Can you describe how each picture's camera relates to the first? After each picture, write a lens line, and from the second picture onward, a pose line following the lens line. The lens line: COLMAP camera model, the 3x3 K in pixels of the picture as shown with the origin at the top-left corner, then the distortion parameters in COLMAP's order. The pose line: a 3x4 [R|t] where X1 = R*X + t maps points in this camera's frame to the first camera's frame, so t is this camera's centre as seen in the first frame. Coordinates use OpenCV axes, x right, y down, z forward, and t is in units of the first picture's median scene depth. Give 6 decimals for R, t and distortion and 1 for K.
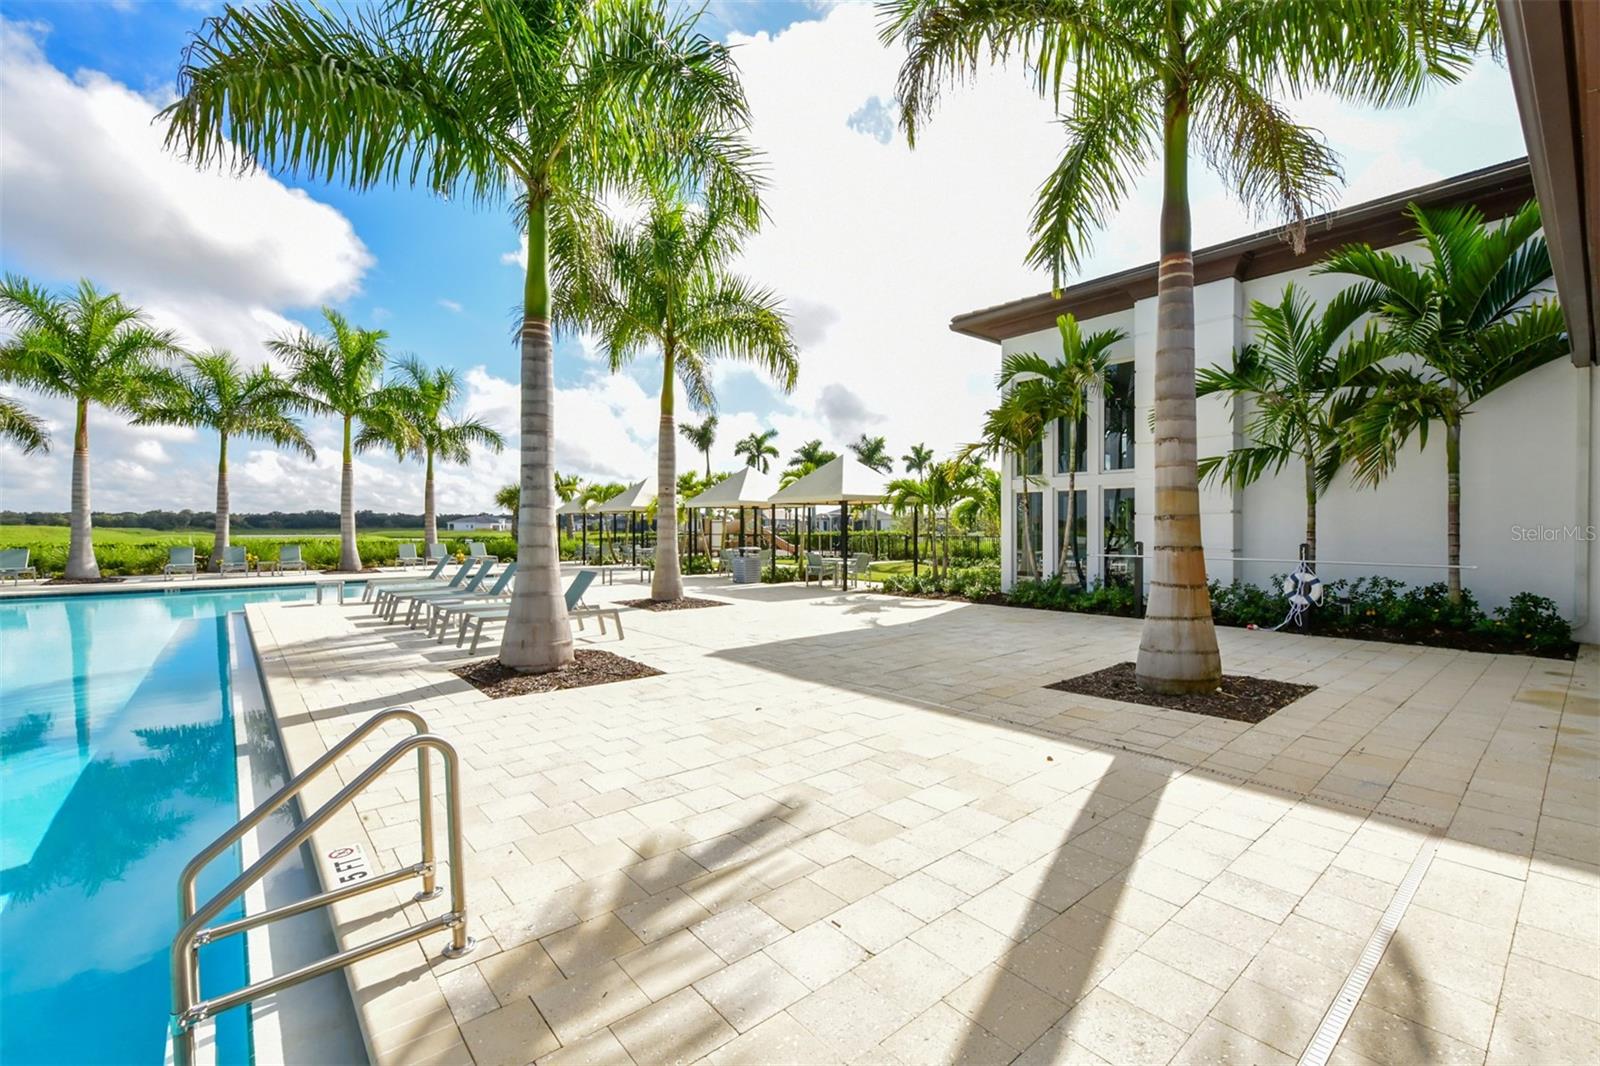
lens RADIAL K [[682.1, 0, 800.0], [0, 682.1, 533.0], [0, 0, 1]] dist [0.002034, 0.000053]
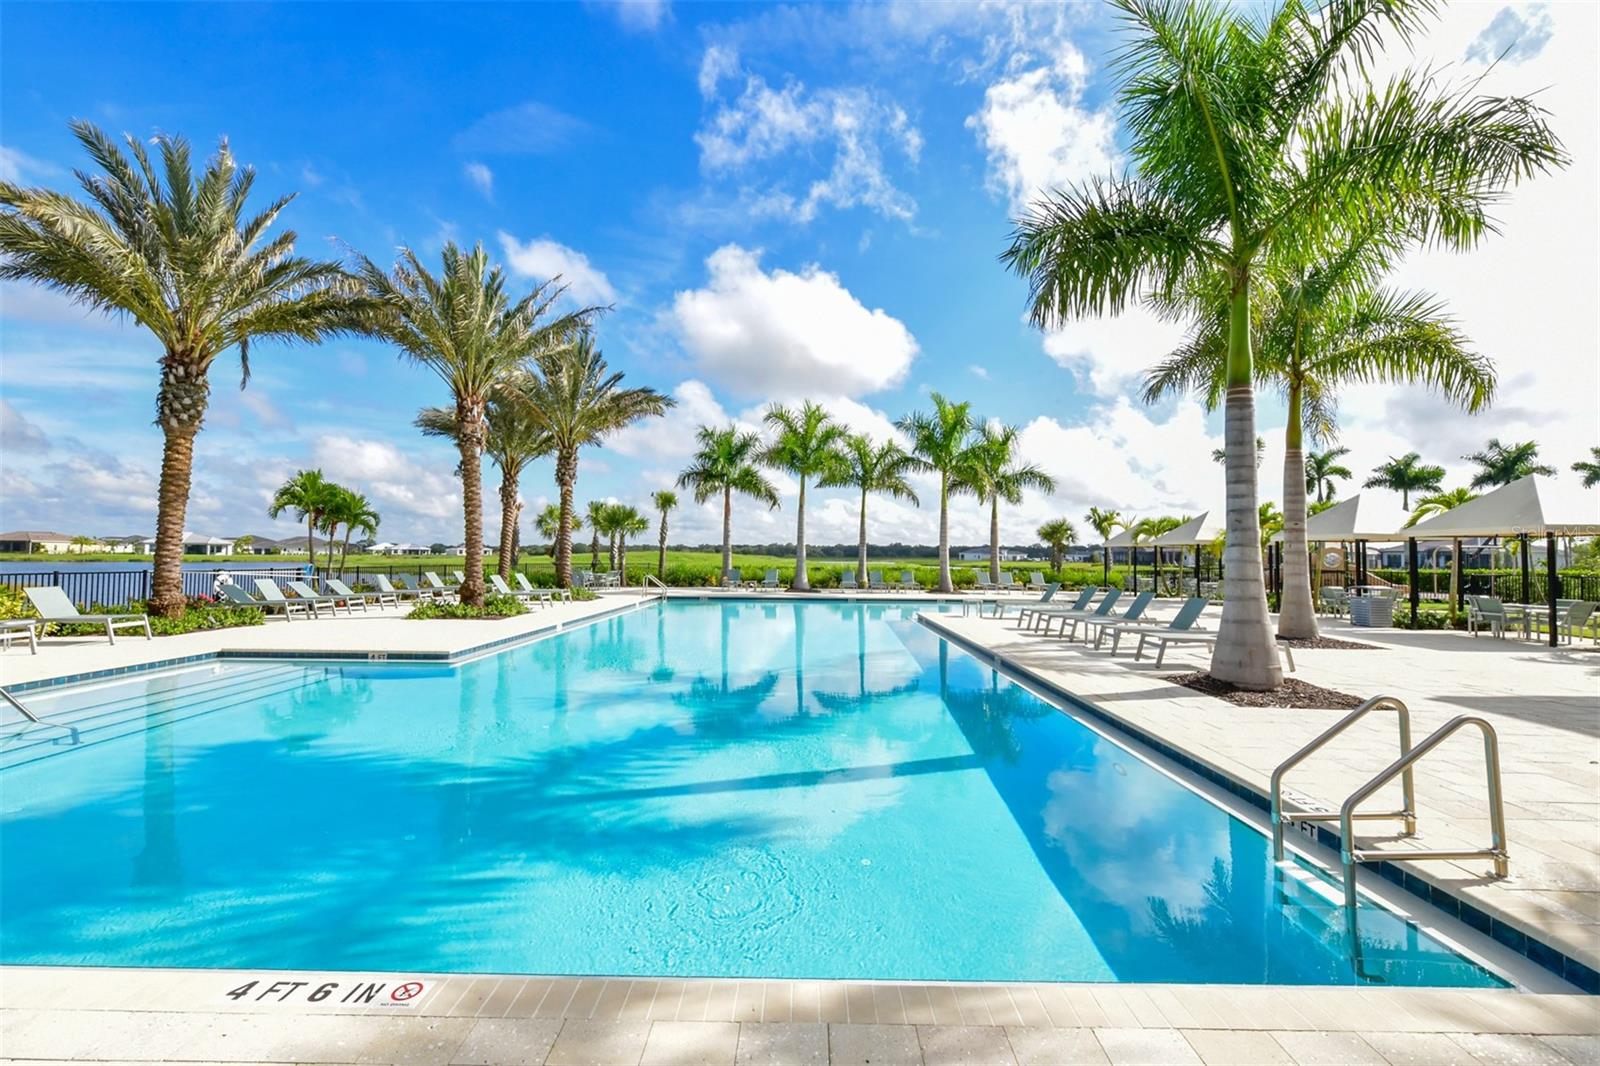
lens RADIAL K [[644.8, 0, 800.0], [0, 644.8, 533.0], [0, 0, 1]] dist [0.002212, -0.000350]
pose [[0.758467, -0.013454, -0.651573, -0.090658], [-0.017314, 0.999018, -0.040783, -0.000989], [0.651482, 0.042214, 0.757489, -0.119709]]
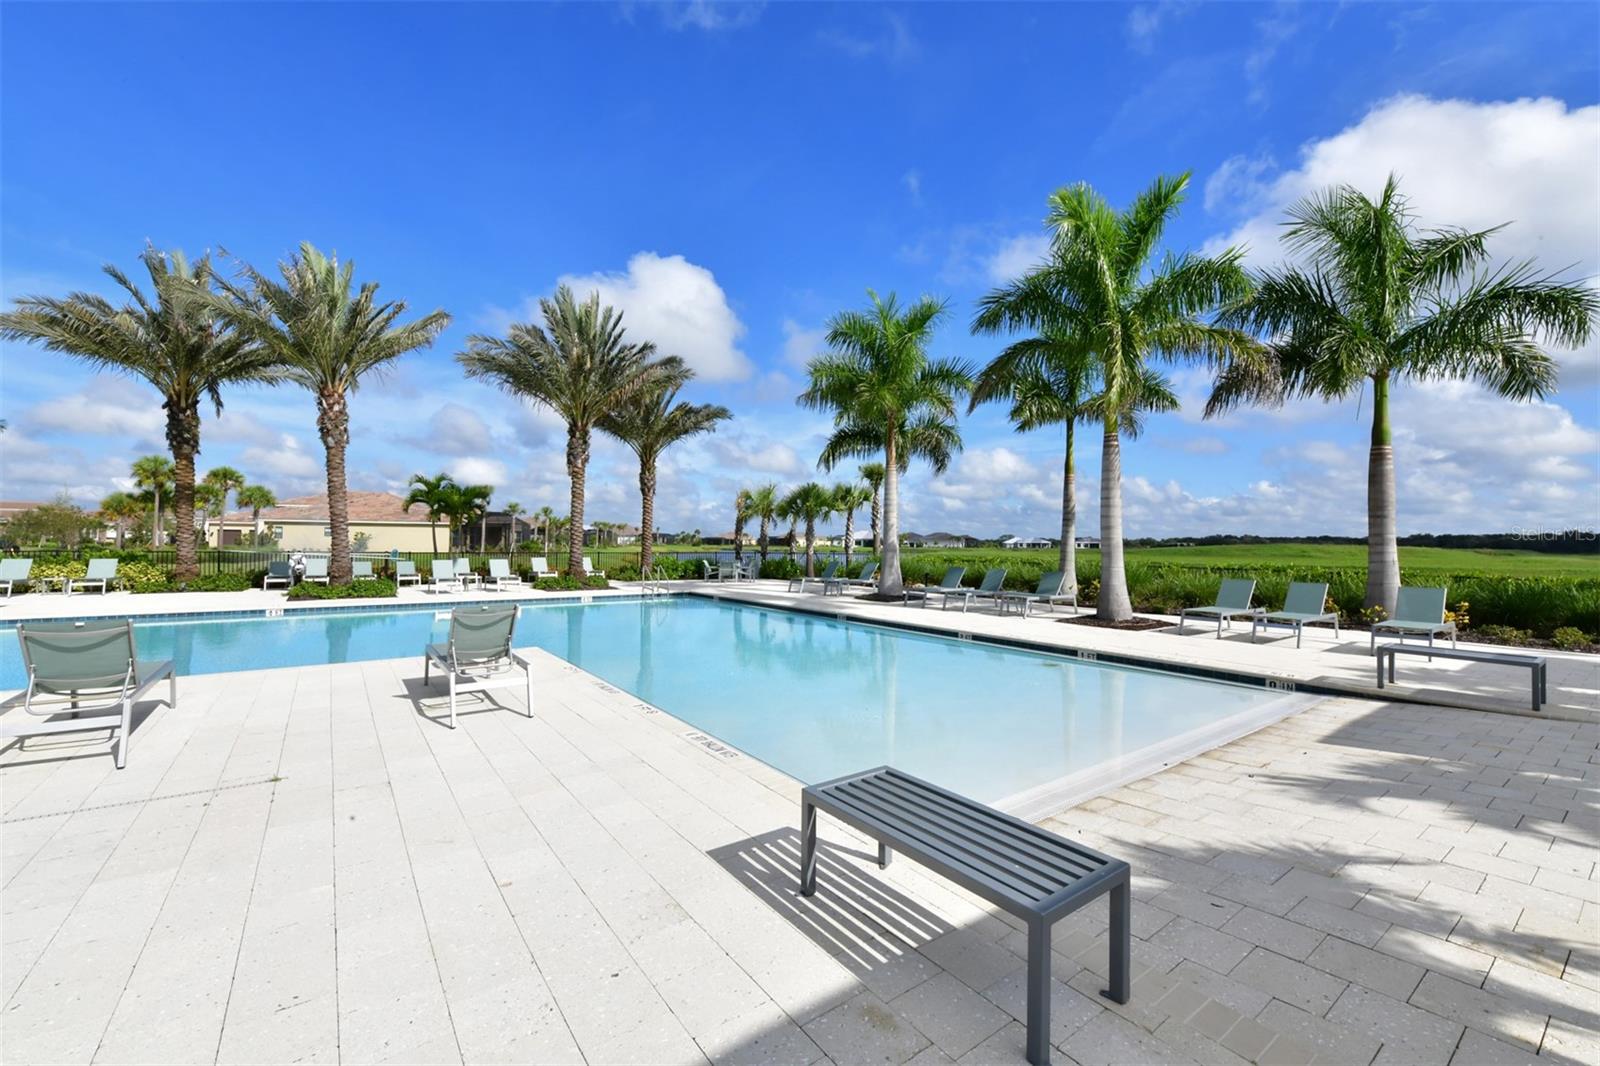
lens RADIAL K [[644.8, 0, 800.0], [0, 644.8, 533.0], [0, 0, 1]] dist [0.002212, -0.000350]
pose [[-0.069371, -0.014746, -0.997482, -0.115459], [-0.017628, 0.999753, -0.013553, -0.006621], [0.997435, 0.016643, -0.069614, 0.927513]]
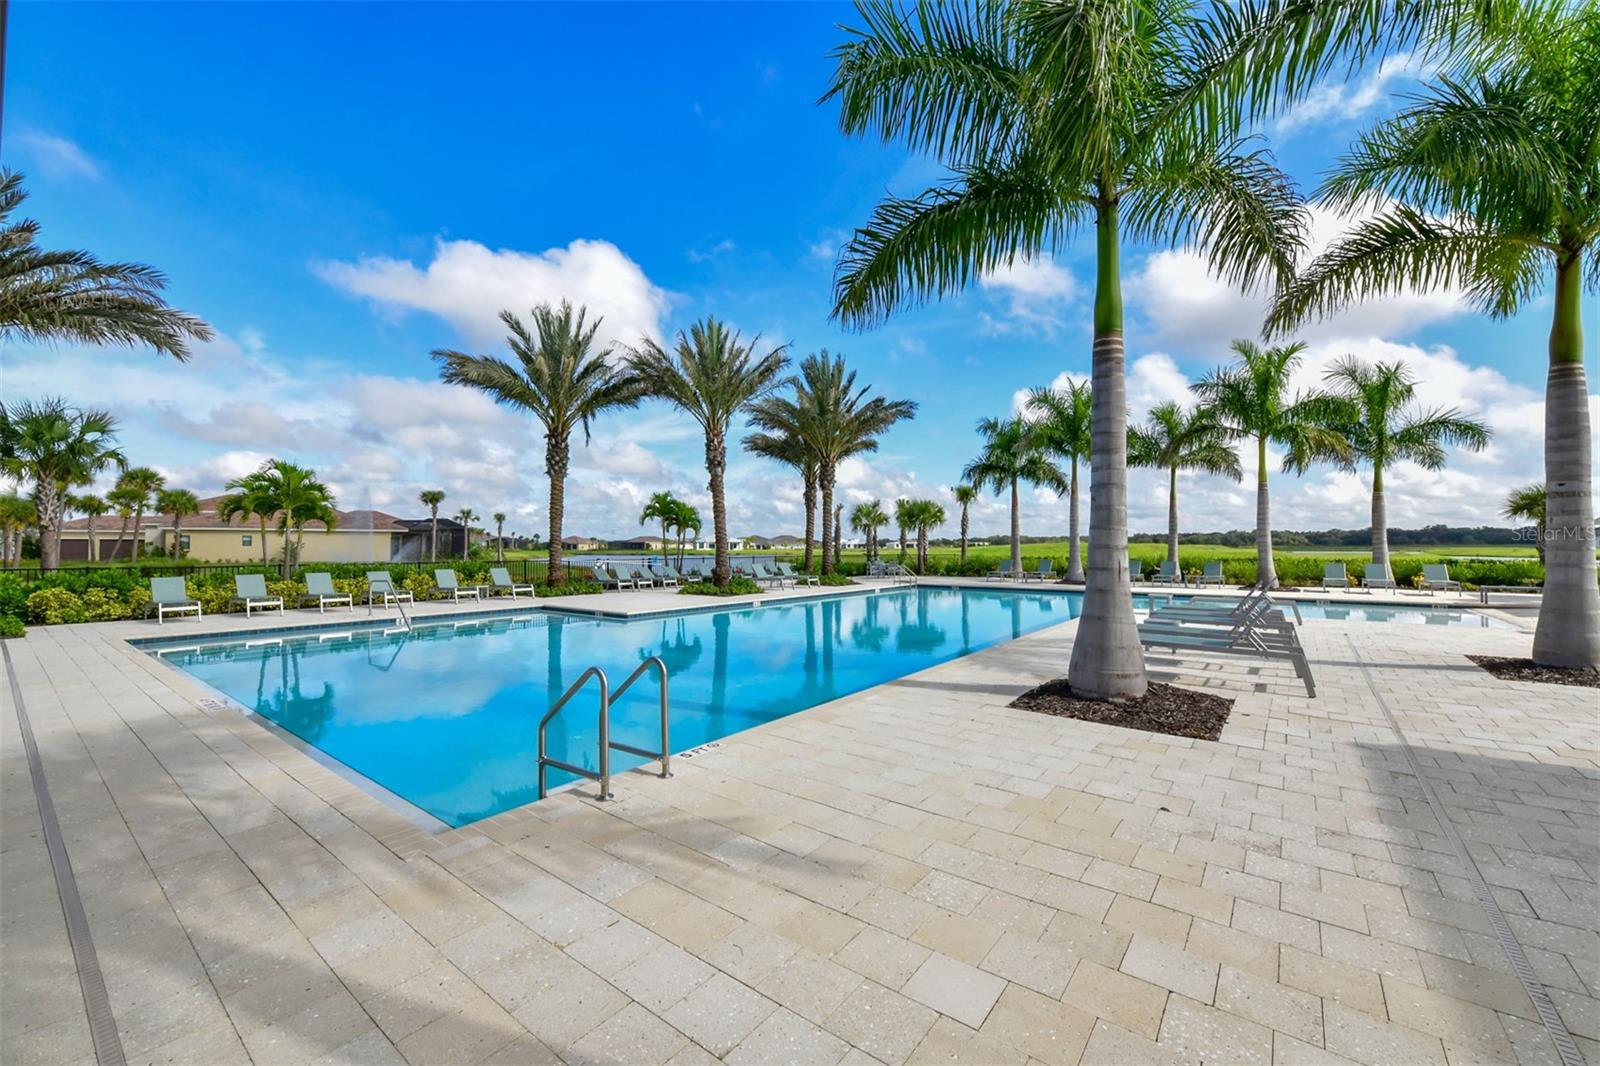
lens RADIAL K [[632.4, 0, 800.0], [0, 632.4, 533.0], [0, 0, 1]] dist [-0.003466, -0.000238]
pose [[0.209754, -0.019288, -0.977564, 0.146588], [-0.005809, 0.999763, -0.020972, -0.003547], [0.977737, 0.010078, 0.209592, 0.142371]]
